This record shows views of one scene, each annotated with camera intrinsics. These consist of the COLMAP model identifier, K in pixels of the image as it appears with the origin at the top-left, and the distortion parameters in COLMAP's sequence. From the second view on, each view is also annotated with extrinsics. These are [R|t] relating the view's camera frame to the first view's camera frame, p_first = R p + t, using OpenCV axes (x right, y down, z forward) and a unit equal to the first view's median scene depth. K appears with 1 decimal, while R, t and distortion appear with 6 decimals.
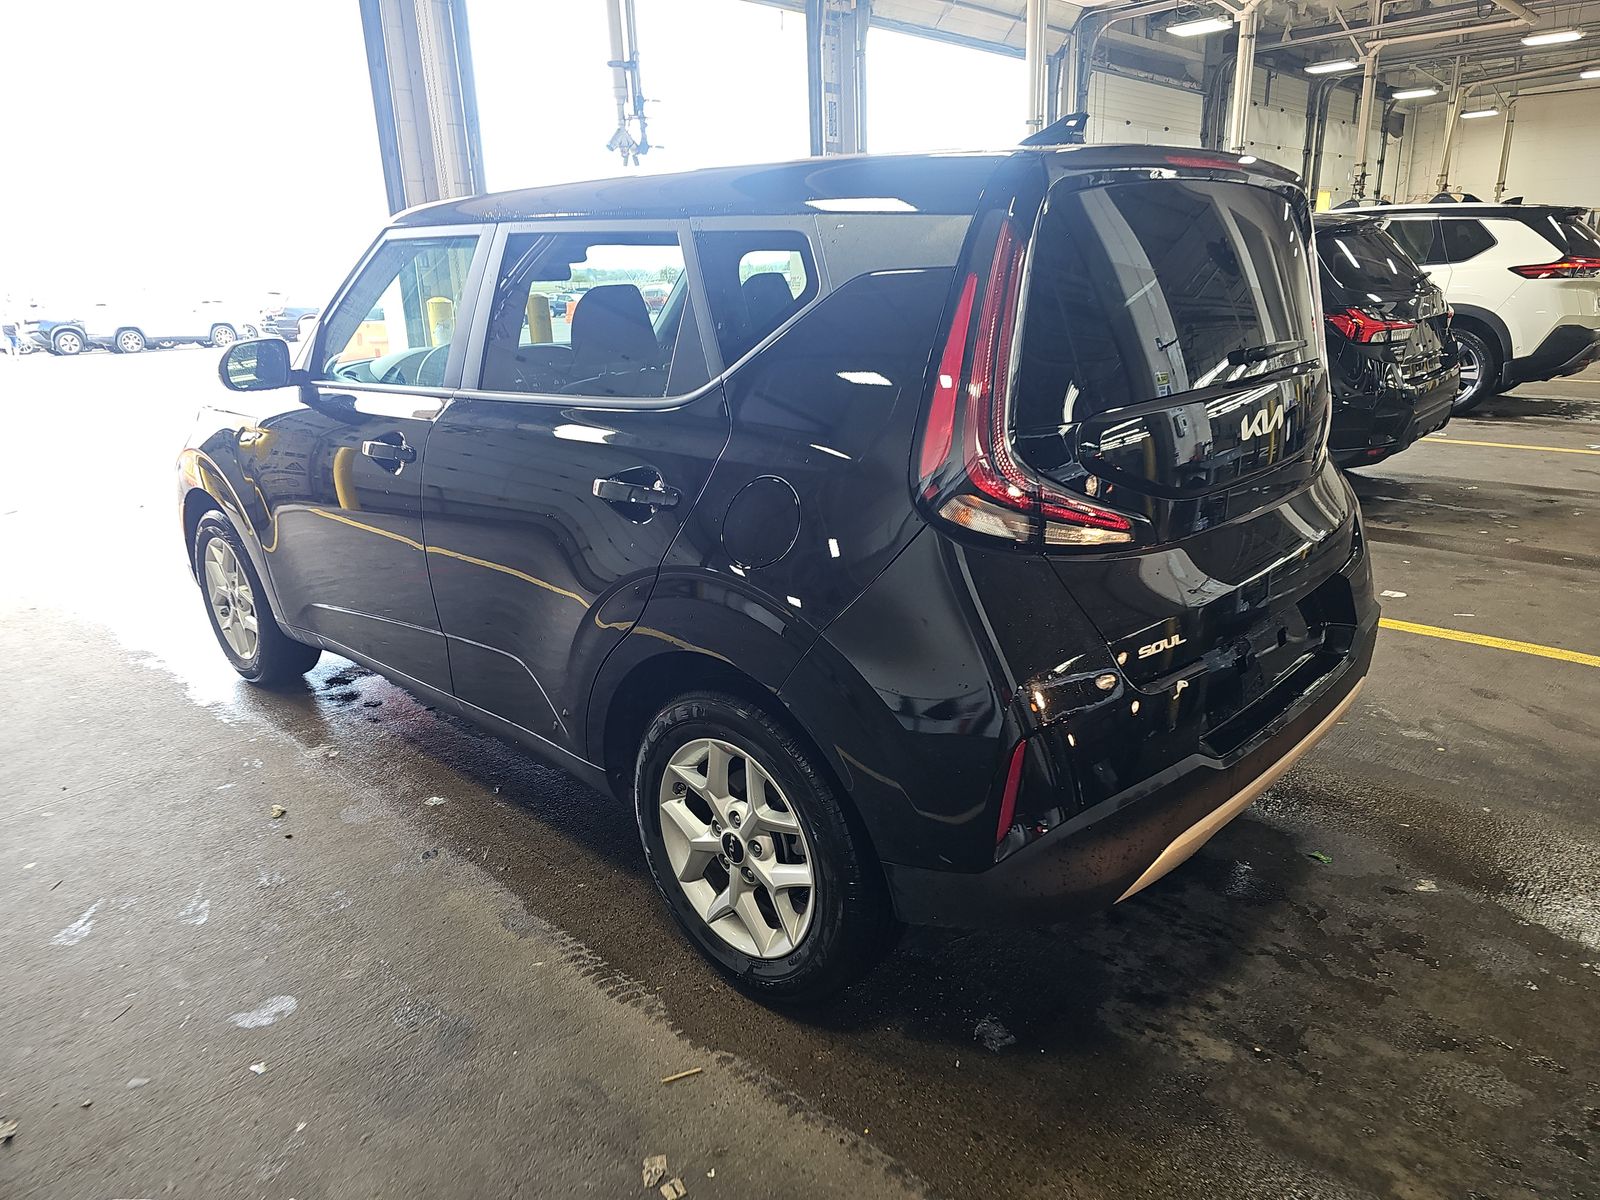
lens RADIAL K [[1060.6, 0, 800.0], [0, 1060.6, 600.0], [0, 0, 1]] dist [0.008766, 0.002702]
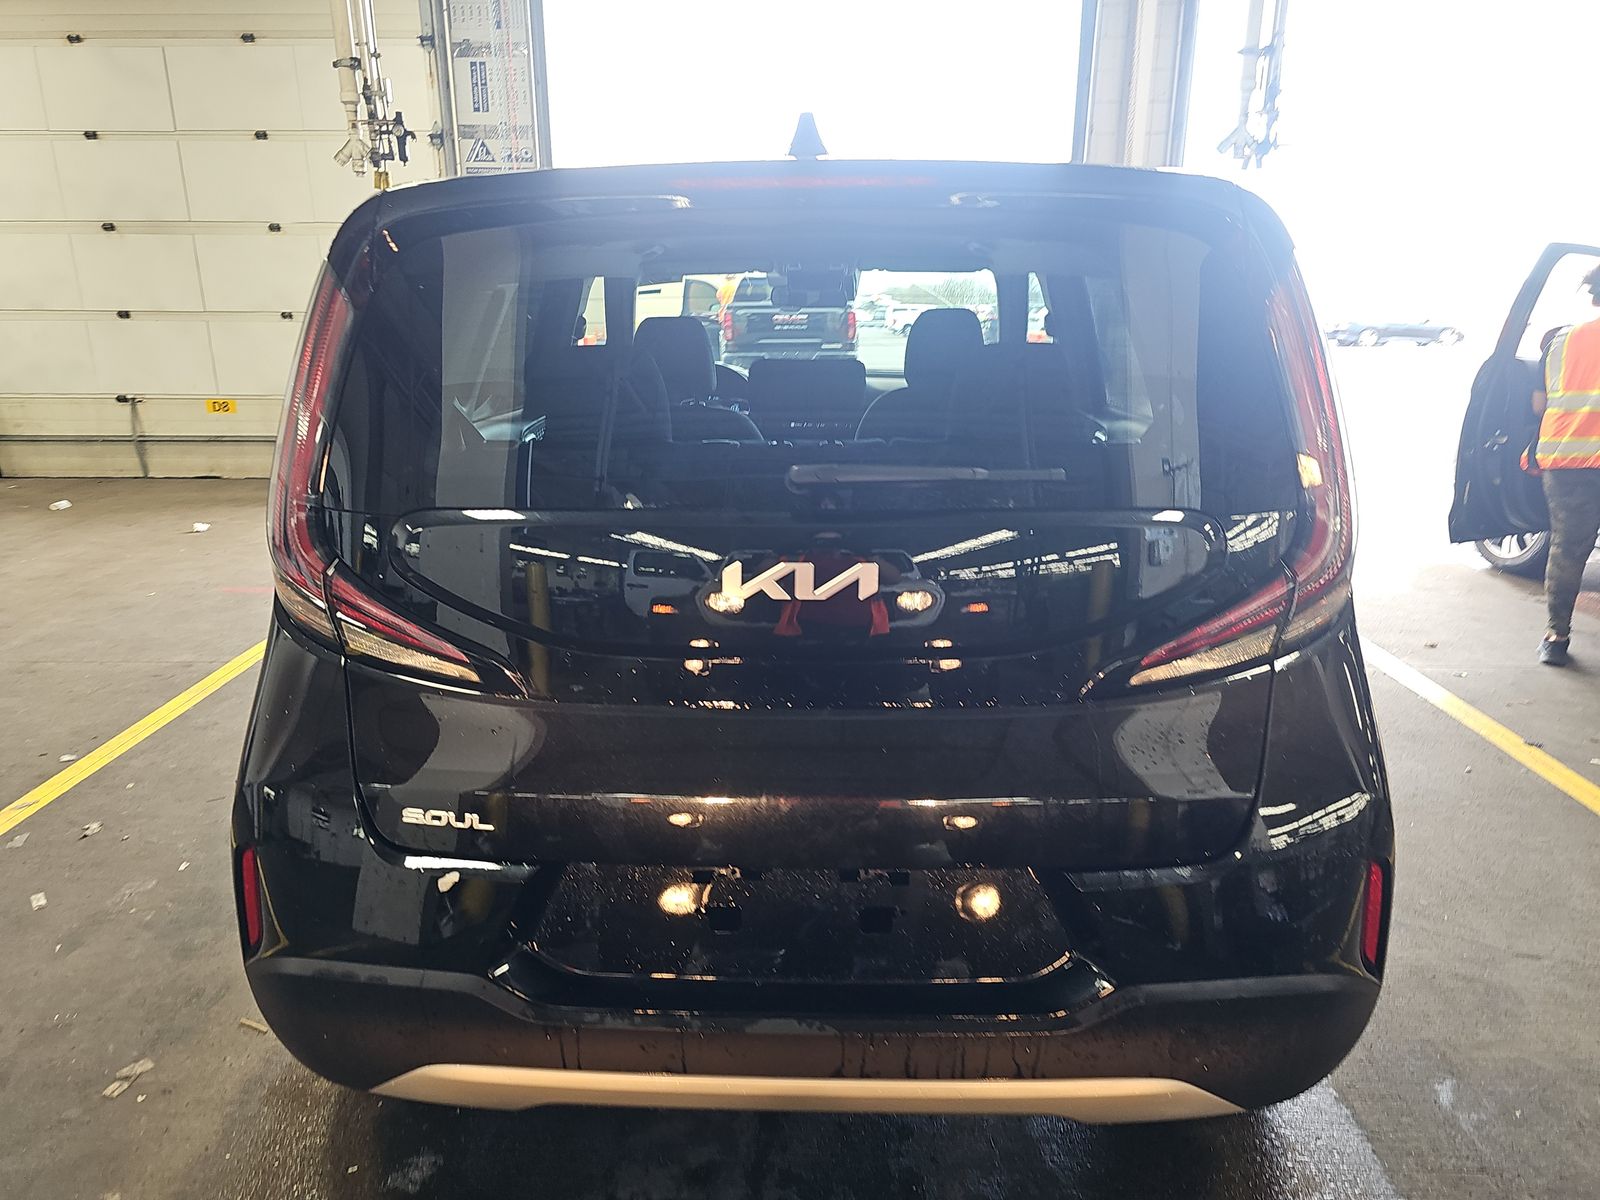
lens RADIAL K [[1060.6, 0, 800.0], [0, 1060.6, 600.0], [0, 0, 1]] dist [0.008766, 0.002702]
pose [[0.656730, 0.243252, -0.713817, 0.306943], [-0.244531, 0.964095, 0.103566, -0.075991], [0.713379, 0.106536, 0.692633, 0.190818]]
